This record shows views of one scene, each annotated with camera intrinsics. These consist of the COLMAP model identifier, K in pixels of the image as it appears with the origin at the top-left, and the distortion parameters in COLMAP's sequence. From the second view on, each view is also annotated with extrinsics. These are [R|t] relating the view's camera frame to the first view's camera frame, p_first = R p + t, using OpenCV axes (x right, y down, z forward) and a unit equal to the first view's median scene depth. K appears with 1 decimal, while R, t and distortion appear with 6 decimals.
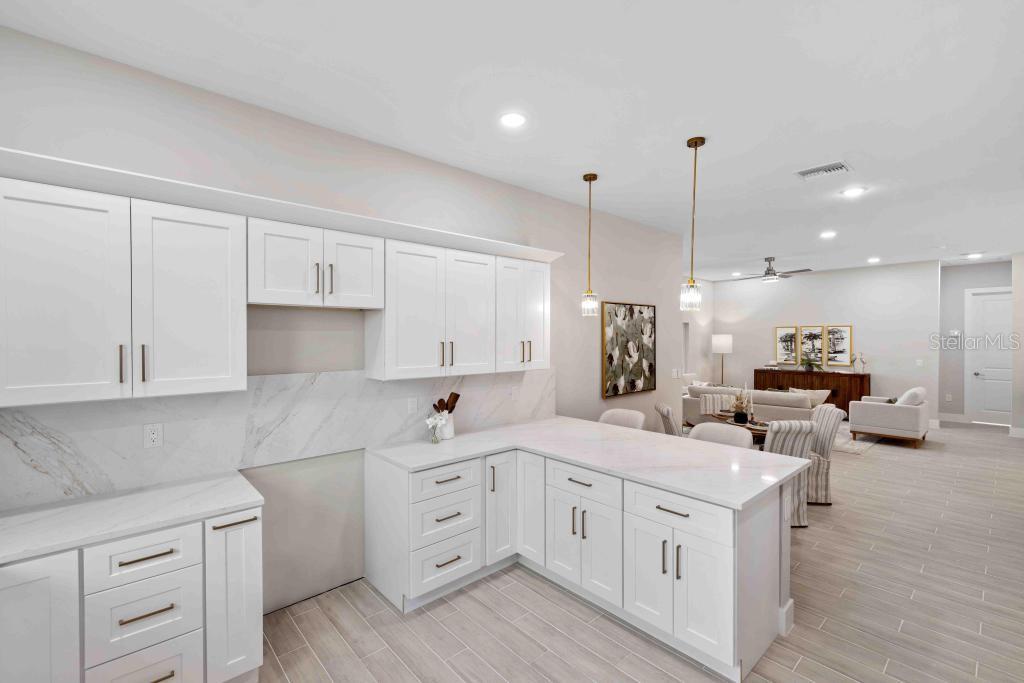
lens RADIAL K [[447.2, 0, 512.7], [0, 447.2, 337.7], [0, 0, 1]] dist [0.001699, 0.000520]
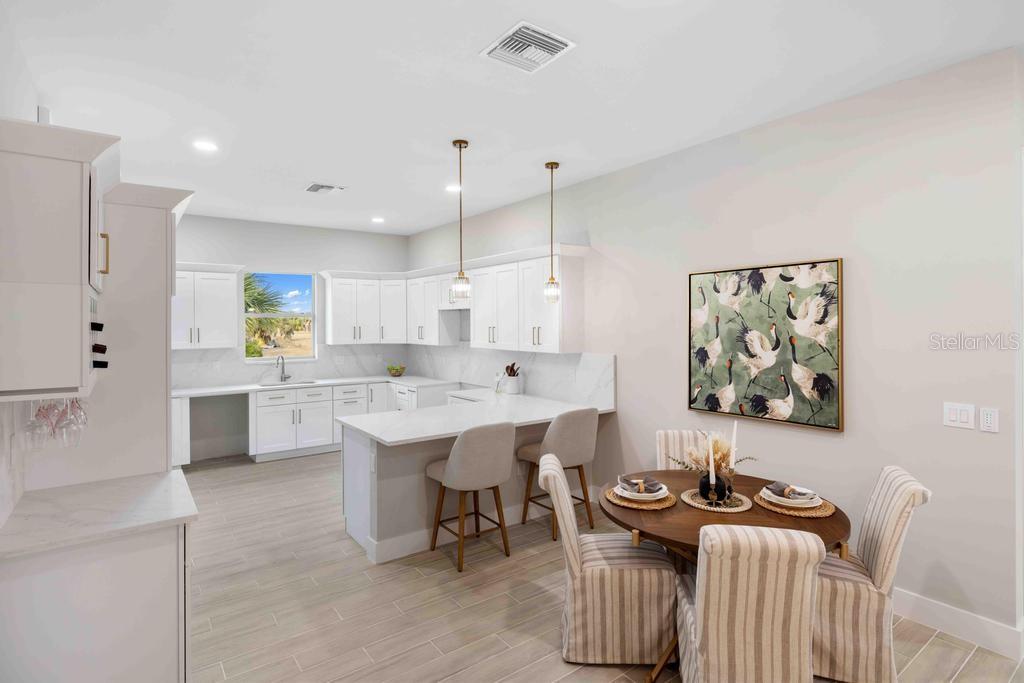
lens RADIAL K [[518.2, 0, 508.3], [0, 518.2, 325.5], [0, 0, 1]] dist [0.000711, 0.000161]
pose [[-0.095050, -0.001845, -0.995471, 0.992825], [-0.004826, 0.999987, -0.001393, 0.004309], [0.995461, 0.004672, -0.095058, 0.748638]]
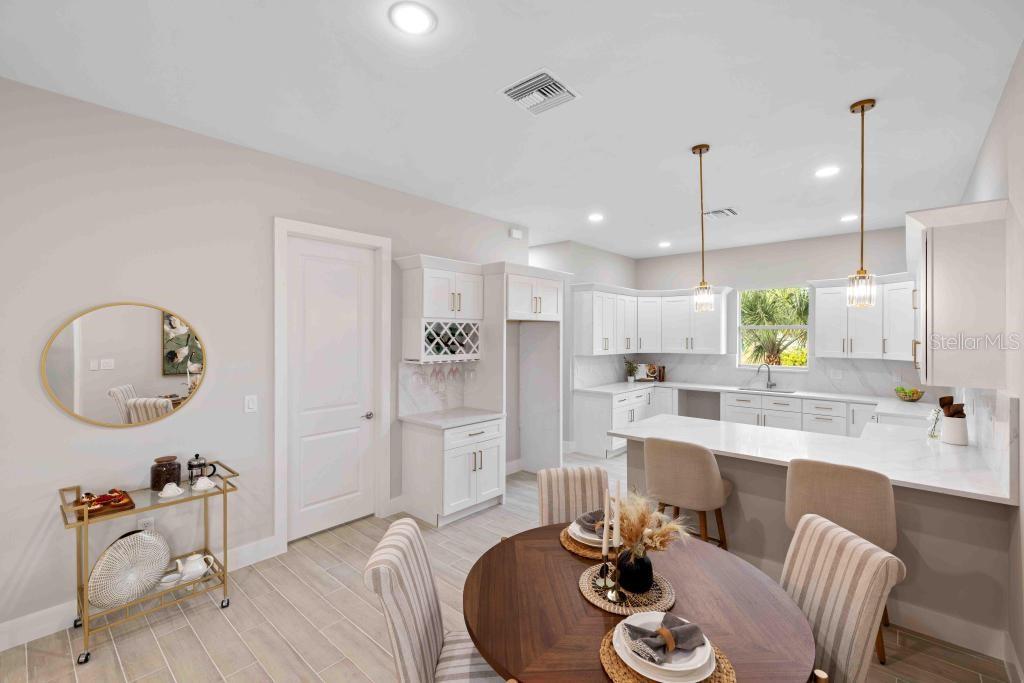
lens RADIAL K [[447.2, 0, 510.7], [0, 447.2, 337.7], [0, 0, 1]] dist [0.001699, 0.000520]
pose [[-0.994024, -0.008645, -0.108819, 0.536583], [-0.010303, 0.999839, 0.014680, -0.003847], [0.108674, 0.015714, -0.993953, 1.251504]]
